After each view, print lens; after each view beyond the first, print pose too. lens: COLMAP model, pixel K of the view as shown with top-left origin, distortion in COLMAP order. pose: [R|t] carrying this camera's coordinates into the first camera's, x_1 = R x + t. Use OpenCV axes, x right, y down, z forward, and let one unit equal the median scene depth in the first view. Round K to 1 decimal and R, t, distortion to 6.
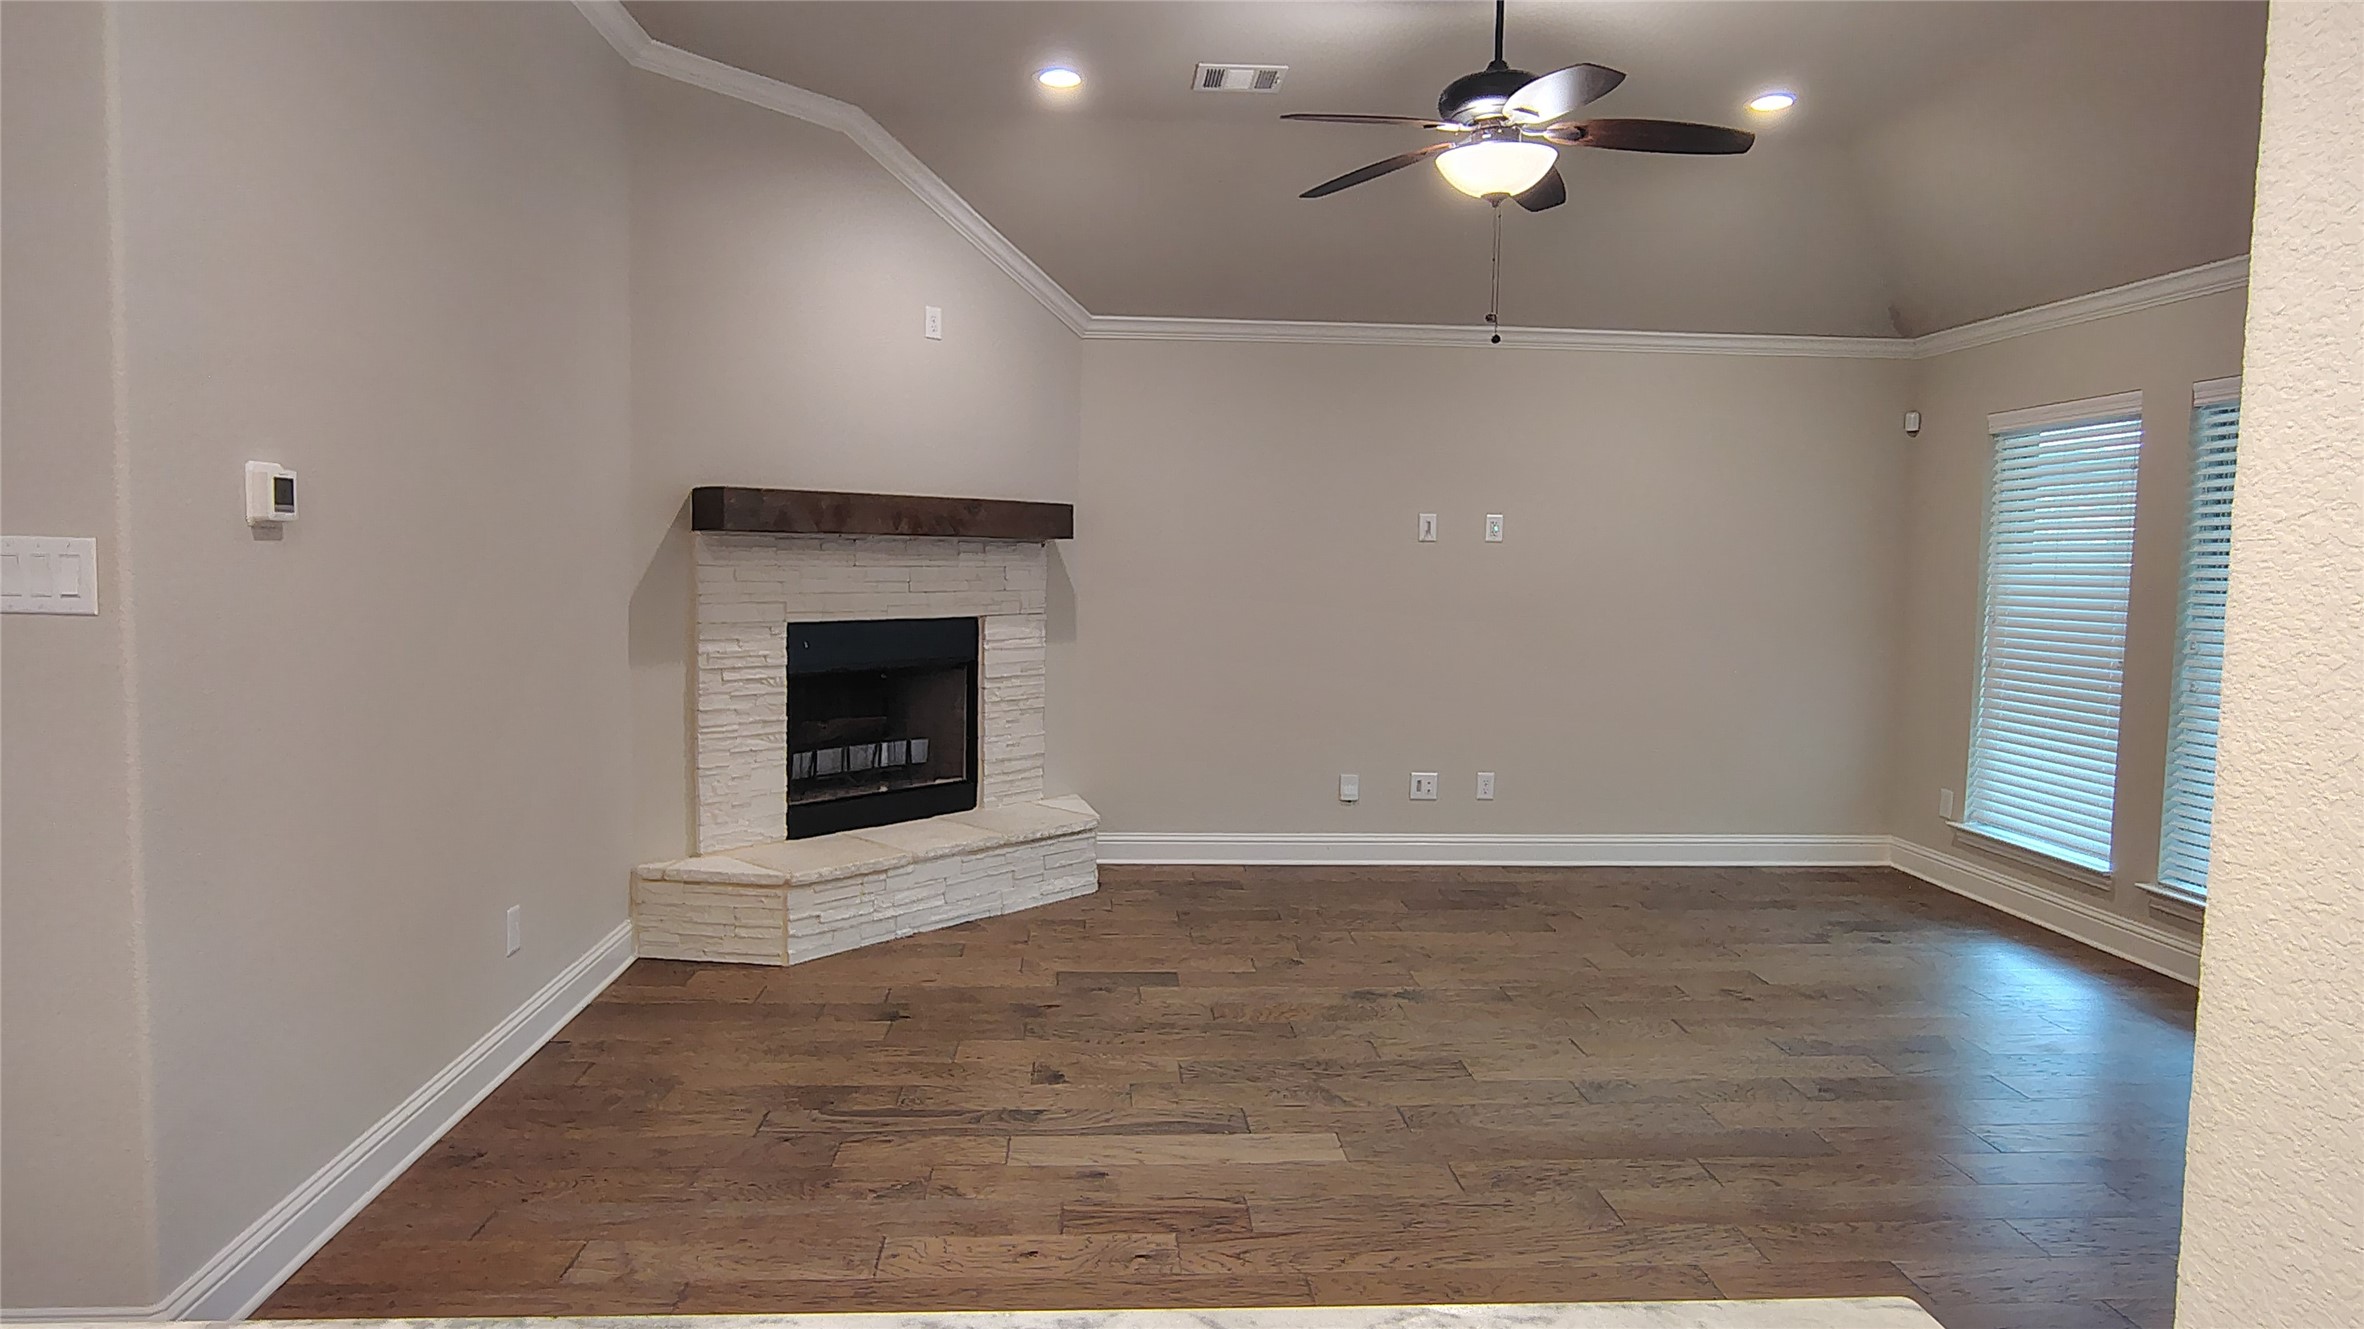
lens RADIAL K [[1379.1, 0, 1168.6], [0, 1379.1, 656.8], [0, 0, 1]] dist [-0.012601, 0.000661]
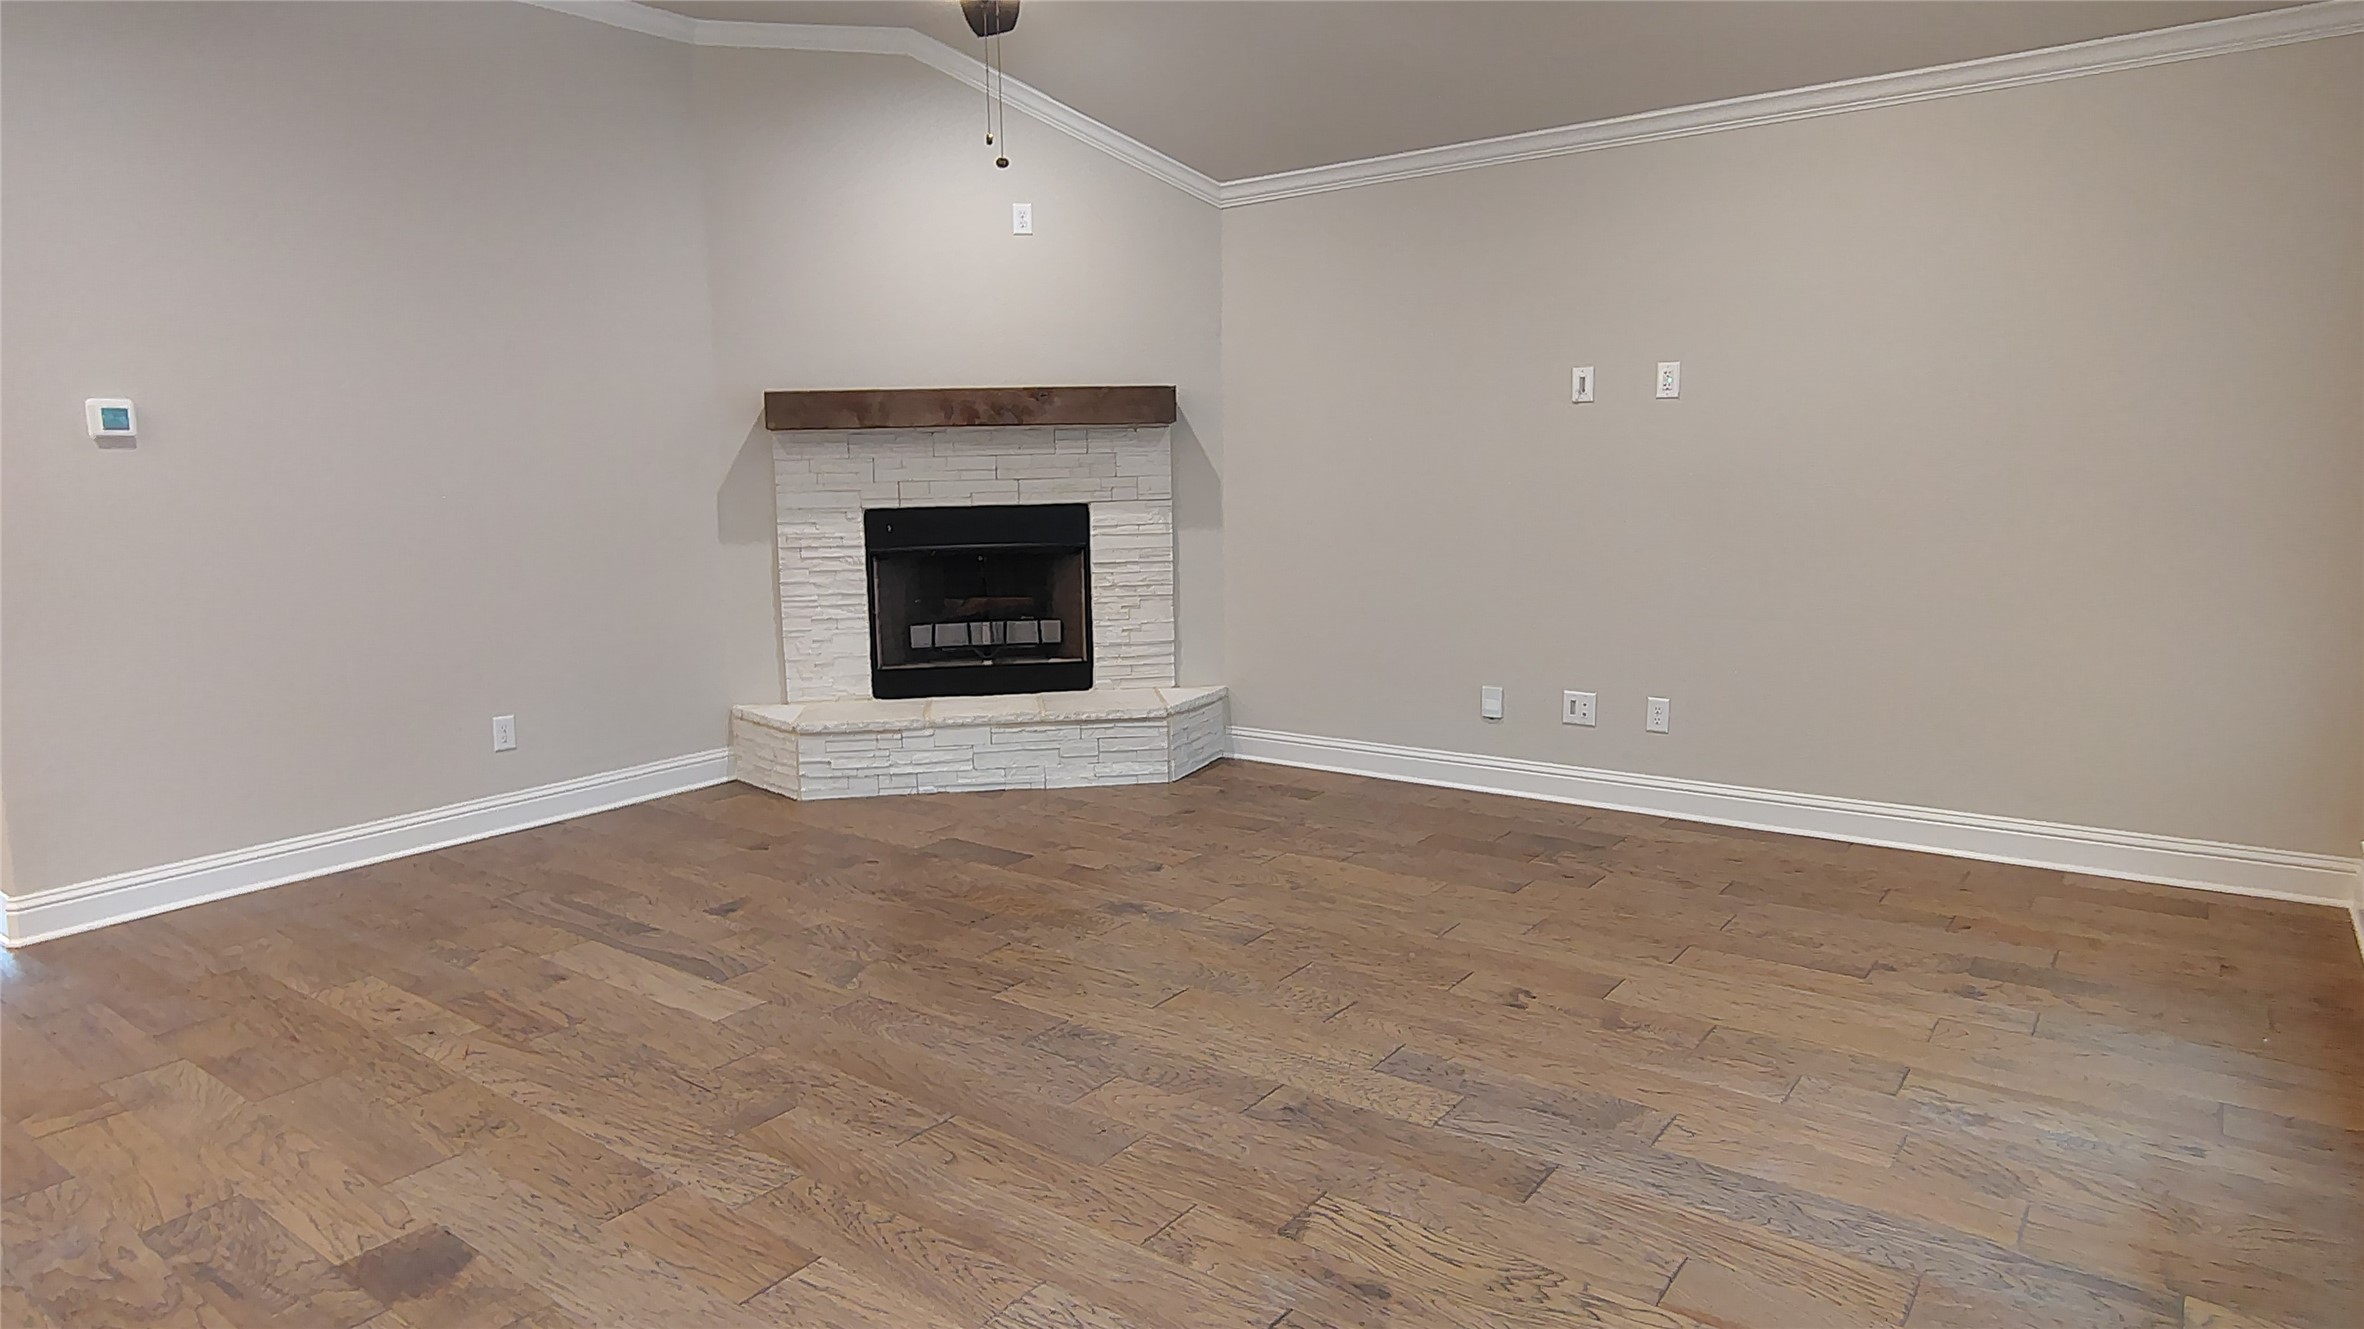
lens RADIAL K [[1379.1, 0, 1169.5], [0, 1379.1, 655.0], [0, 0, 1]] dist [-0.012601, 0.000661]
pose [[0.762287, 0.057800, -0.644653, 0.675769], [-0.015188, 0.997328, 0.071461, 0.011039], [0.647061, -0.044683, 0.761128, 0.297990]]
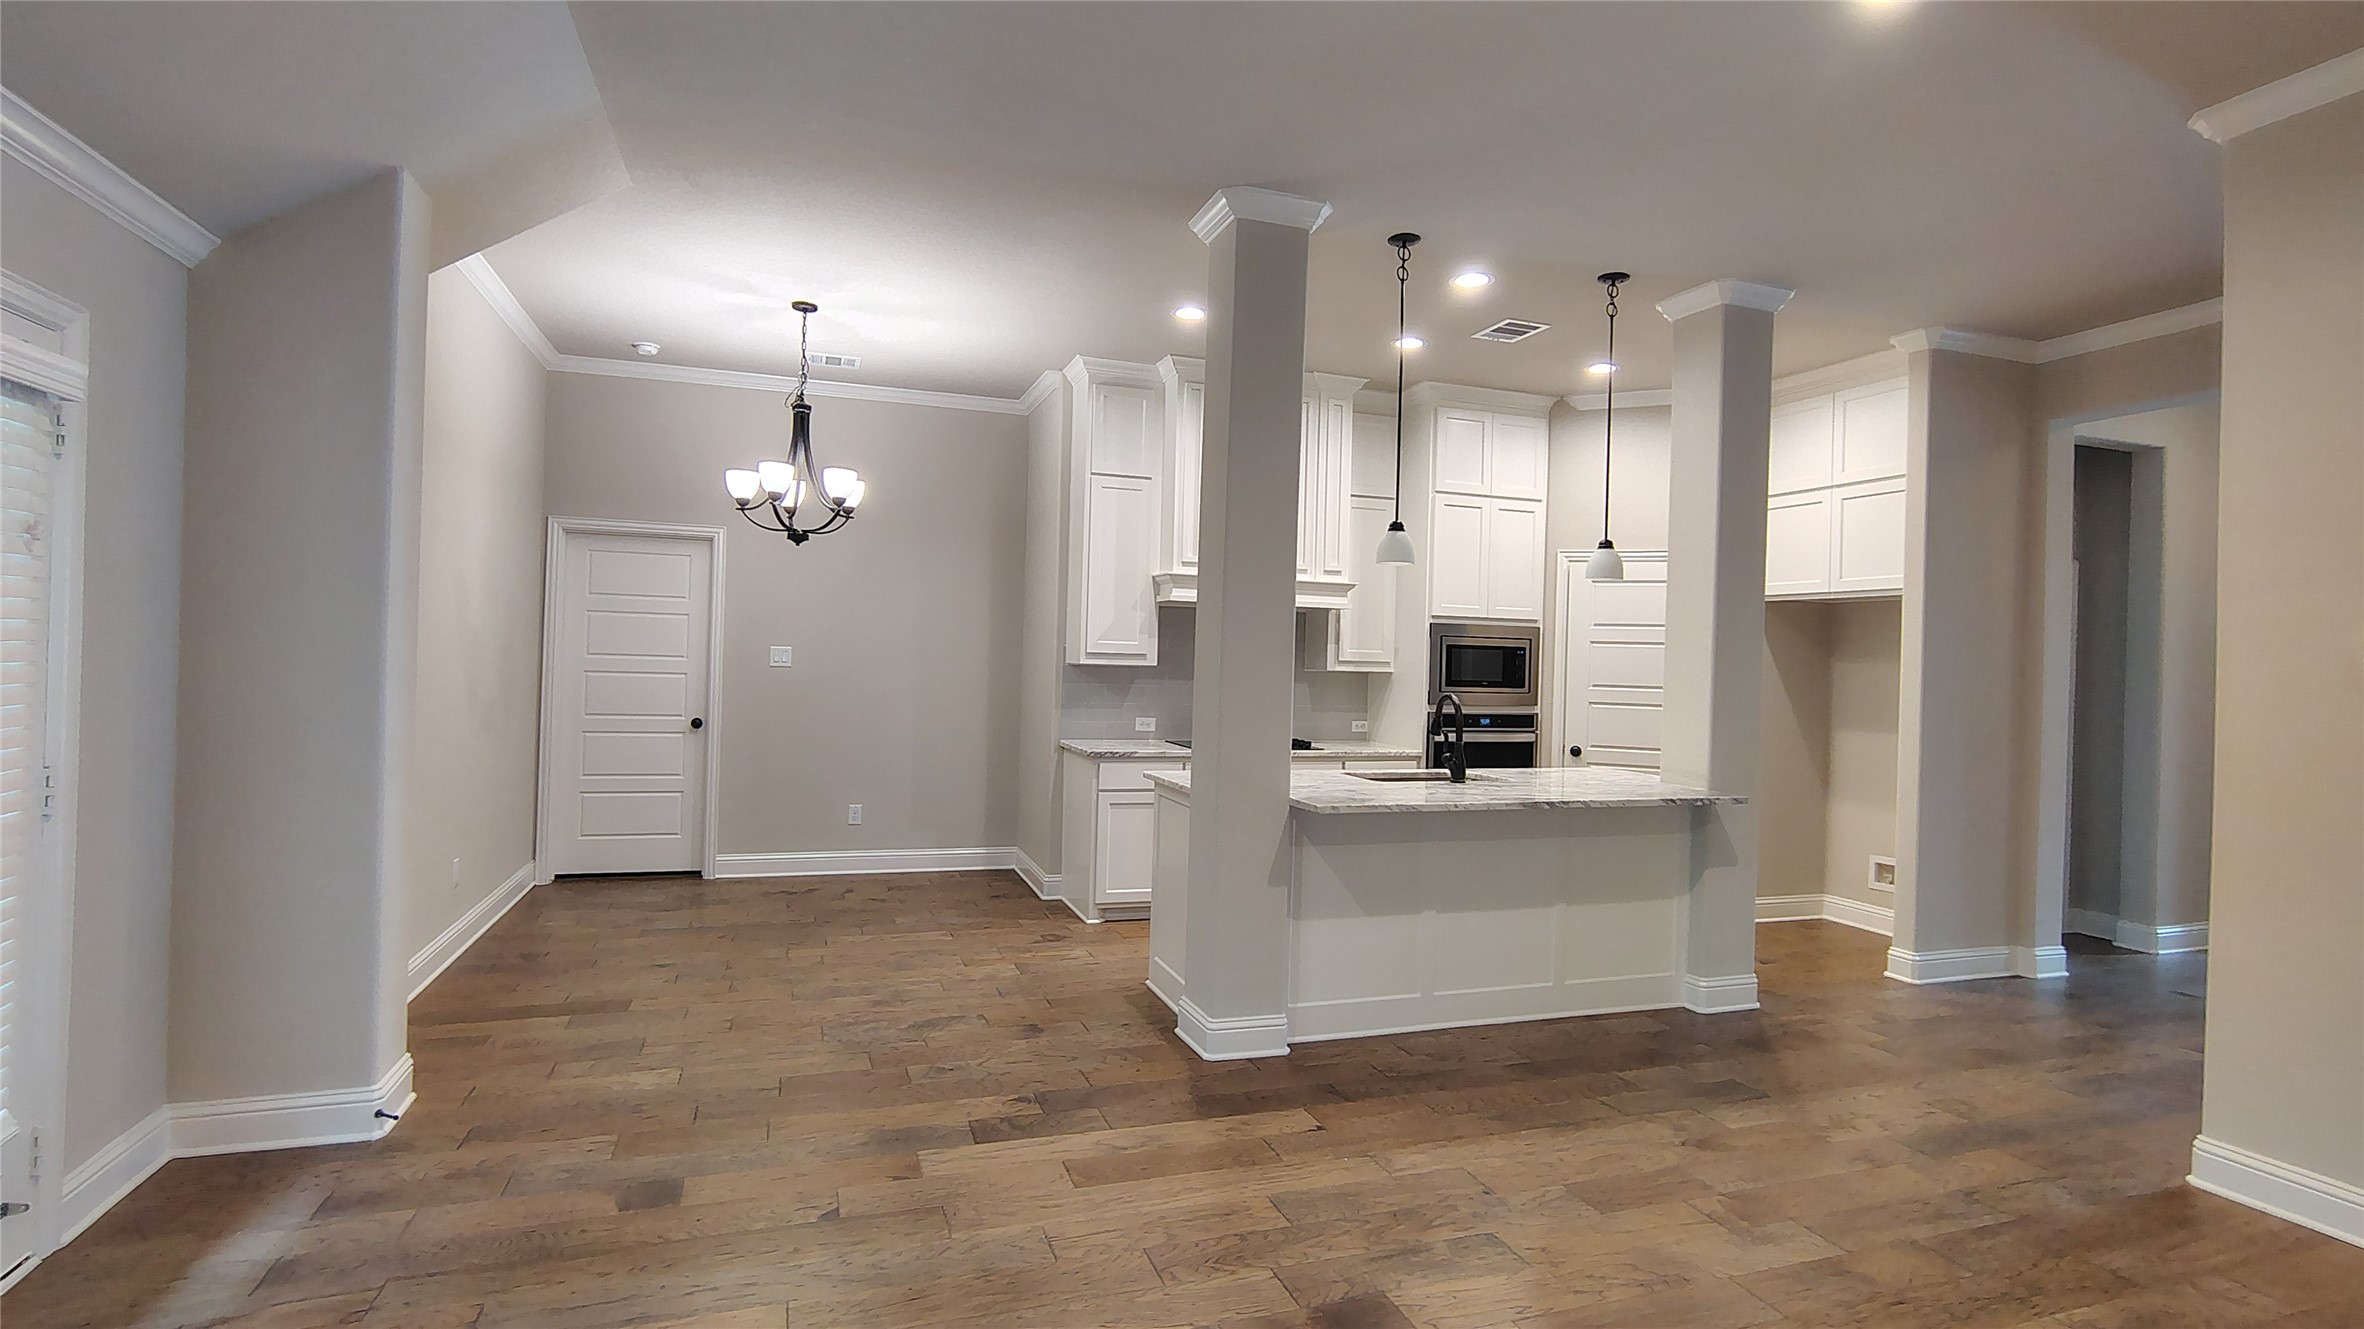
lens RADIAL K [[1104.2, 0, 1164.1], [0, 1104.2, 653.7], [0, 0, 1]] dist [-0.010679, 0.000593]
pose [[-0.963885, -0.046415, -0.262243, 0.413714], [-0.064587, 0.996040, 0.061099, -0.058802], [0.258368, 0.075829, -0.963066, 0.894557]]
